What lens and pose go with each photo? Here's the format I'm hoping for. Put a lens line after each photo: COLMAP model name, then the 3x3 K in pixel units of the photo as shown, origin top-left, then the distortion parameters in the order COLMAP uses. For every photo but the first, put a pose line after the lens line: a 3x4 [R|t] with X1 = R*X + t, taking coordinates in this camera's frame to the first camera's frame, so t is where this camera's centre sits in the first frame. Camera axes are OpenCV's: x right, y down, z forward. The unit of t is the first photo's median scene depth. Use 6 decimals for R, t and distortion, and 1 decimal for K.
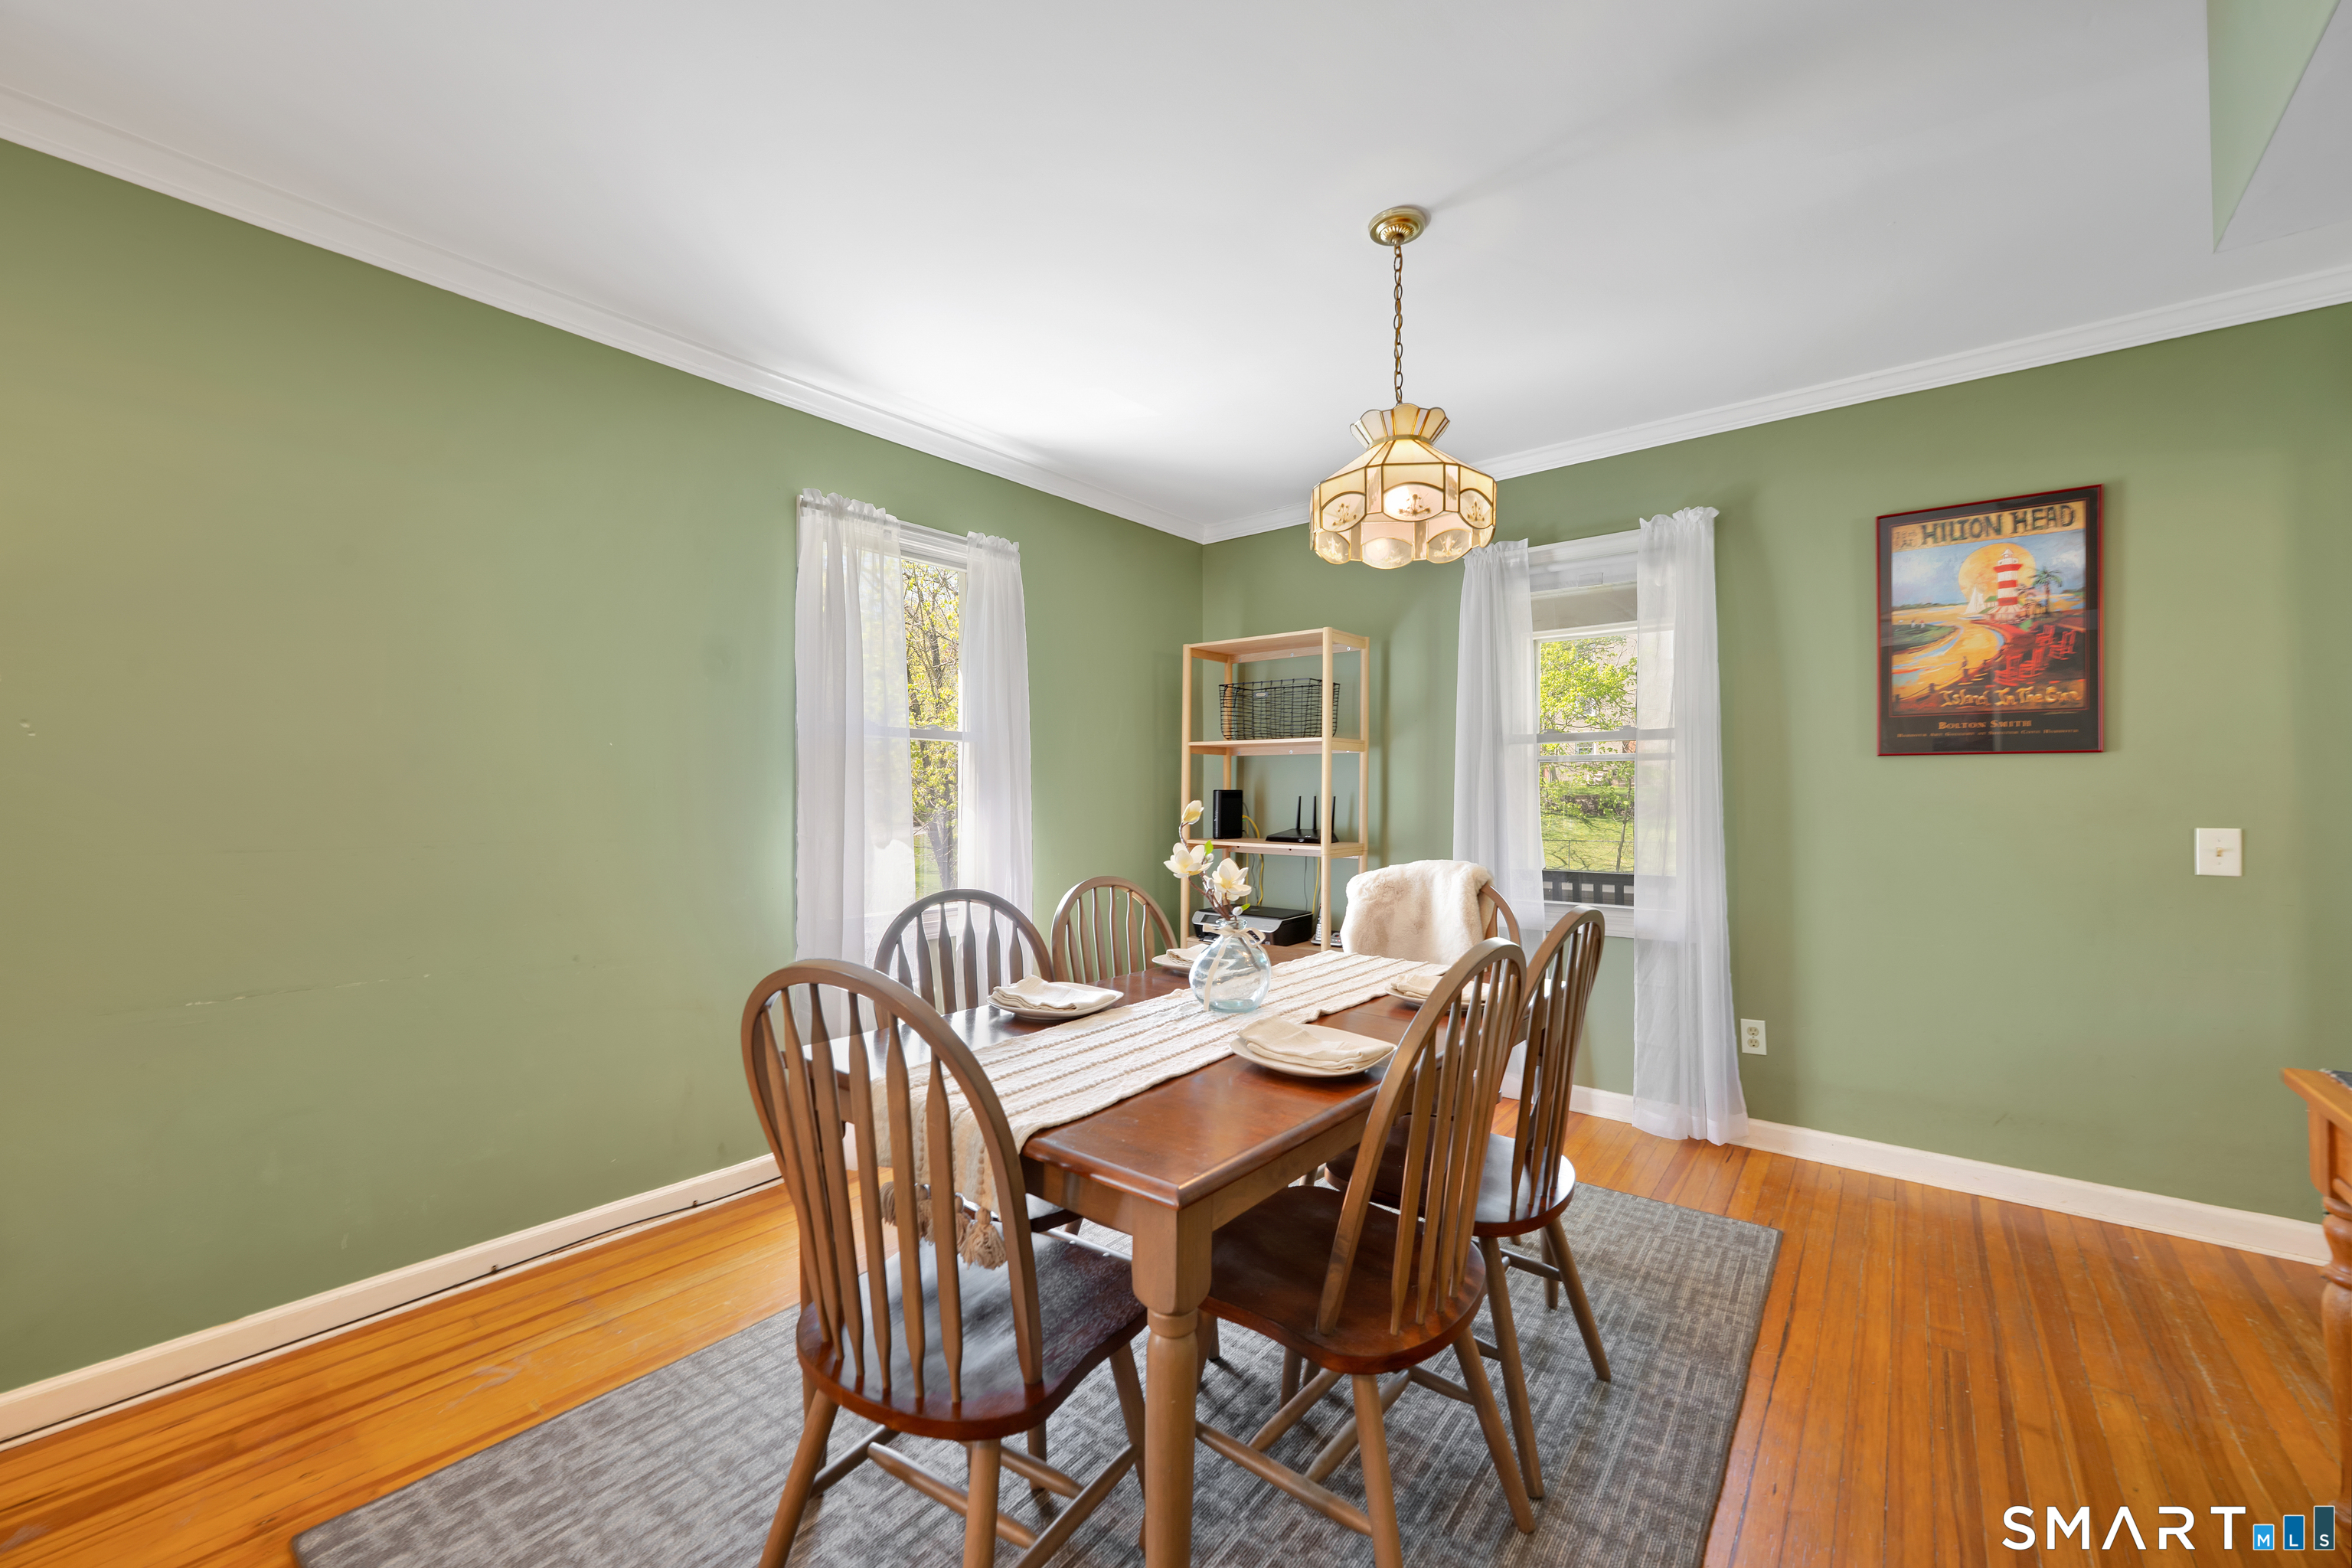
lens RADIAL K [[949.4, 0, 1186.6], [0, 949.4, 787.9], [0, 0, 1]] dist [0.000184, -0.000035]
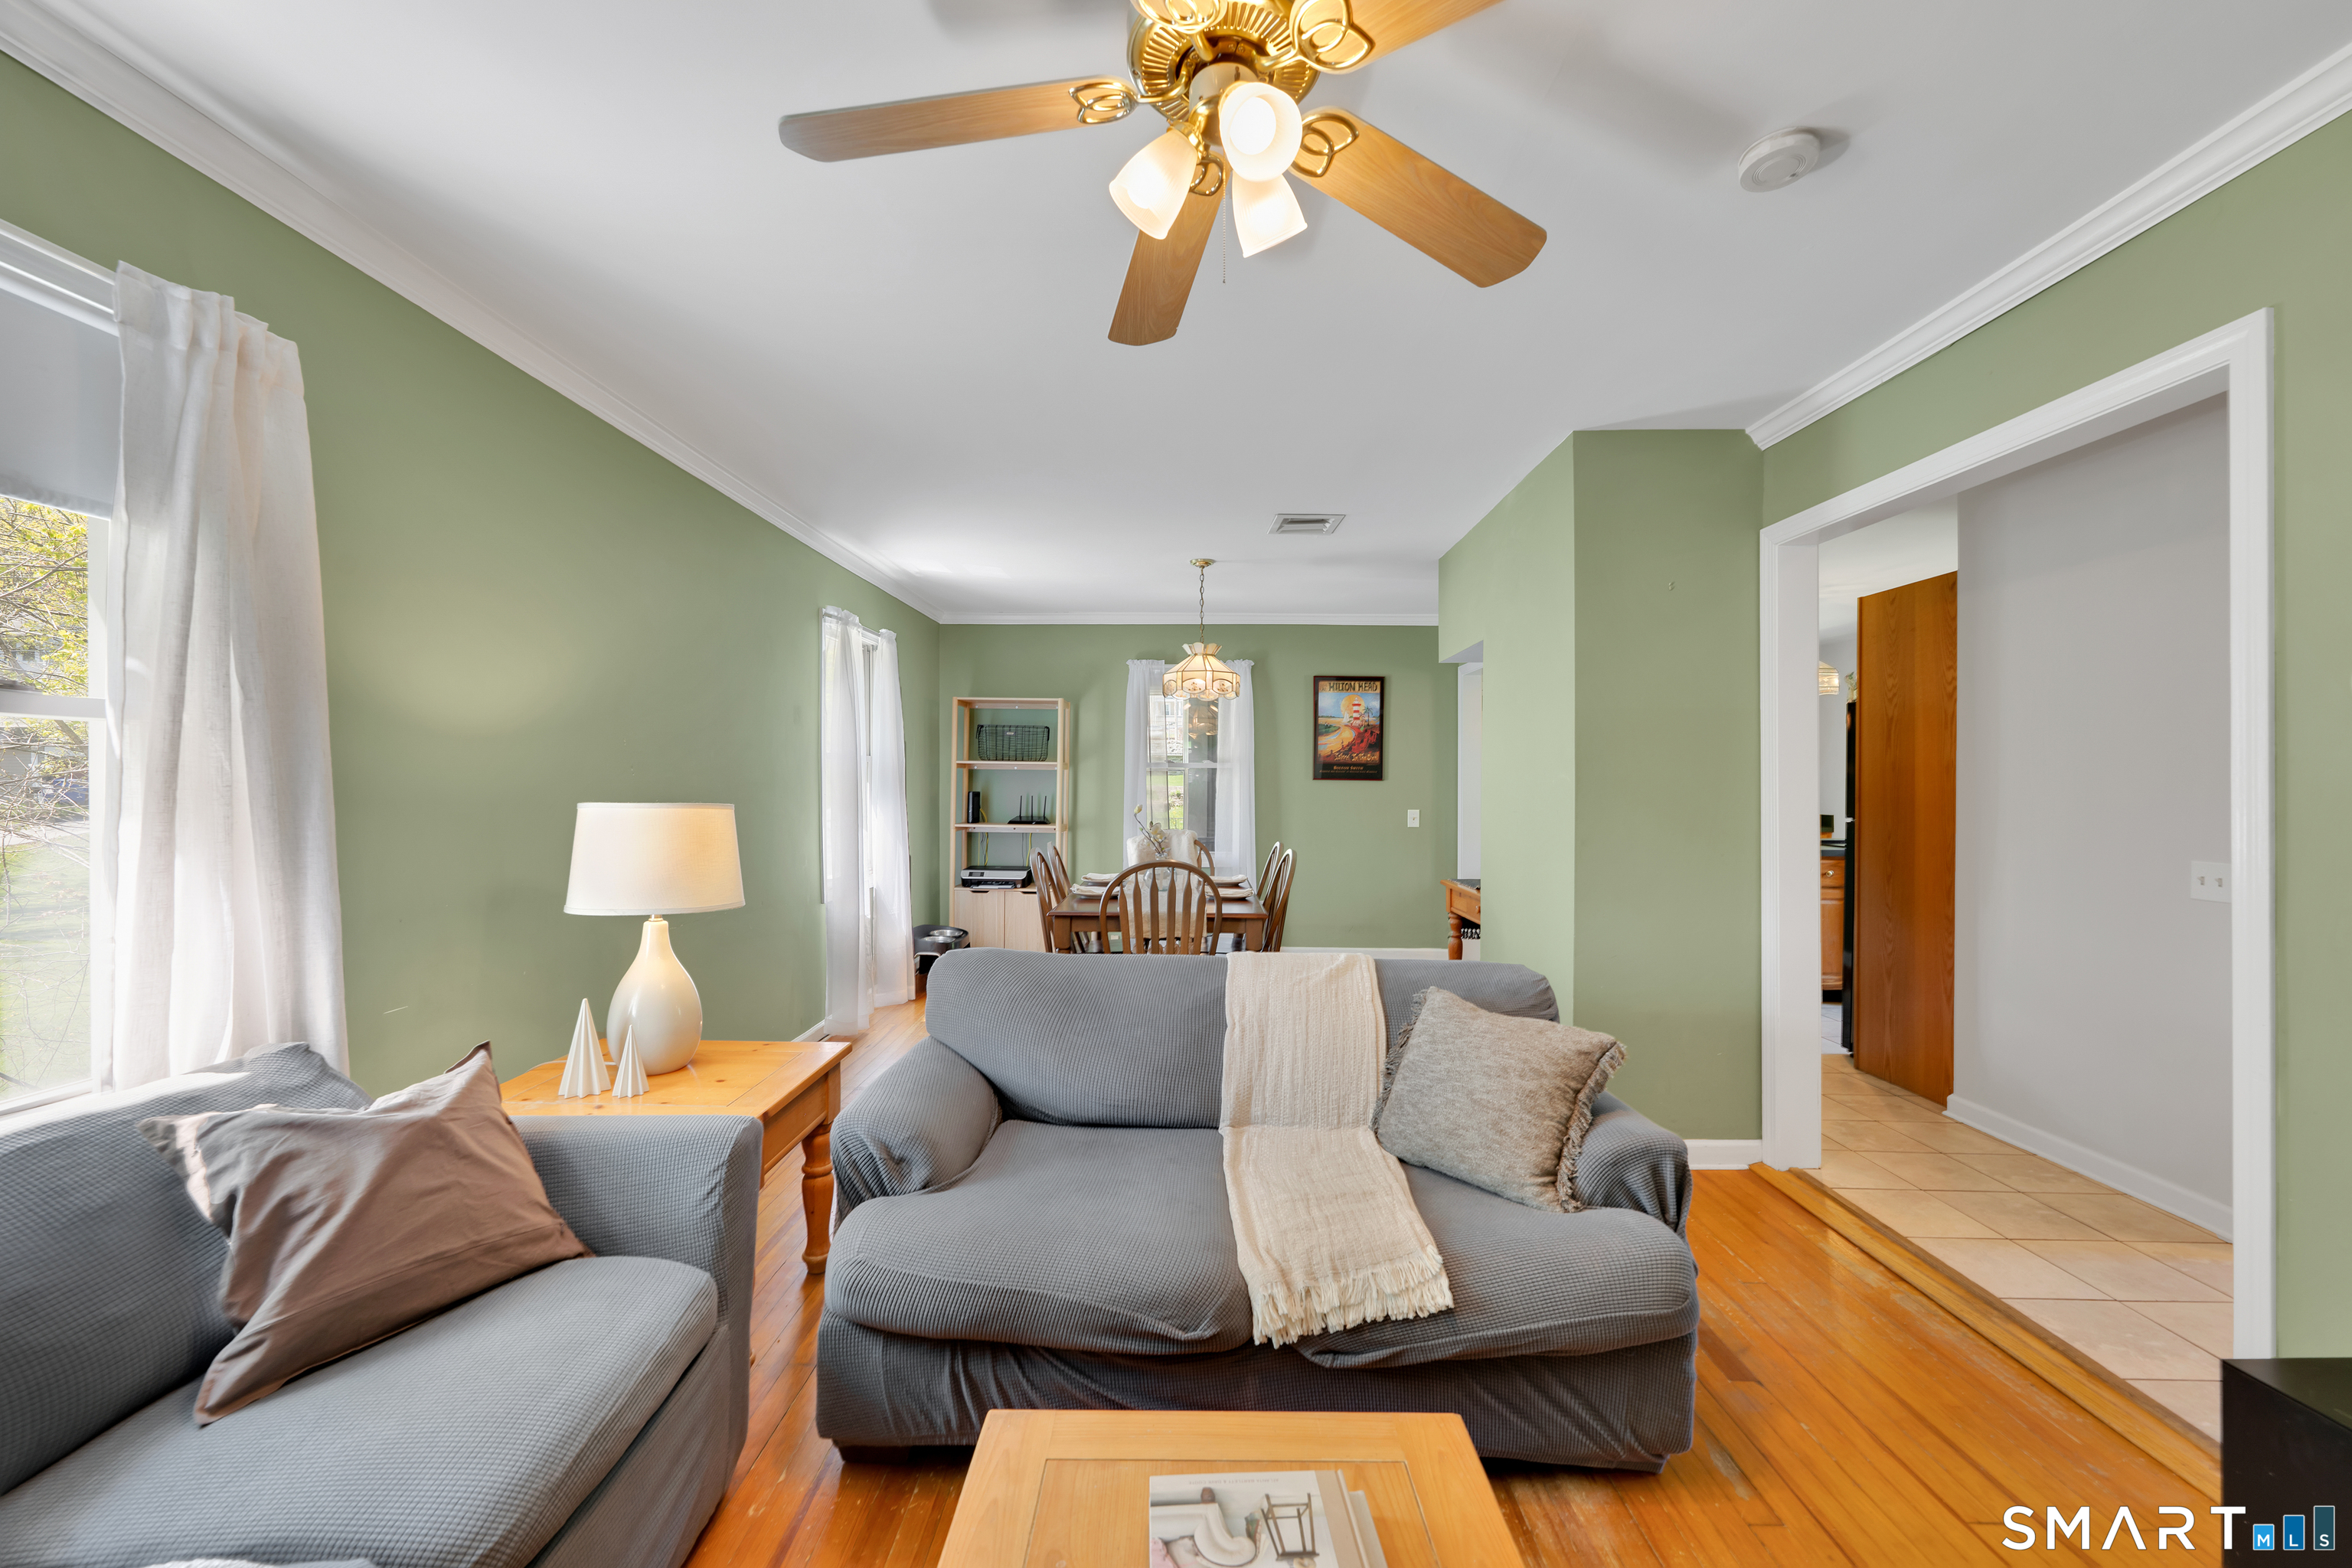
lens RADIAL K [[949.4, 0, 1184.2], [0, 949.4, 787.5], [0, 0, 1]] dist [0.000184, -0.000035]
pose [[0.795801, 0.003271, 0.605549, -0.940228], [-0.009843, 0.999923, 0.007533, -0.030117], [-0.605478, -0.011955, 0.795772, -0.662016]]
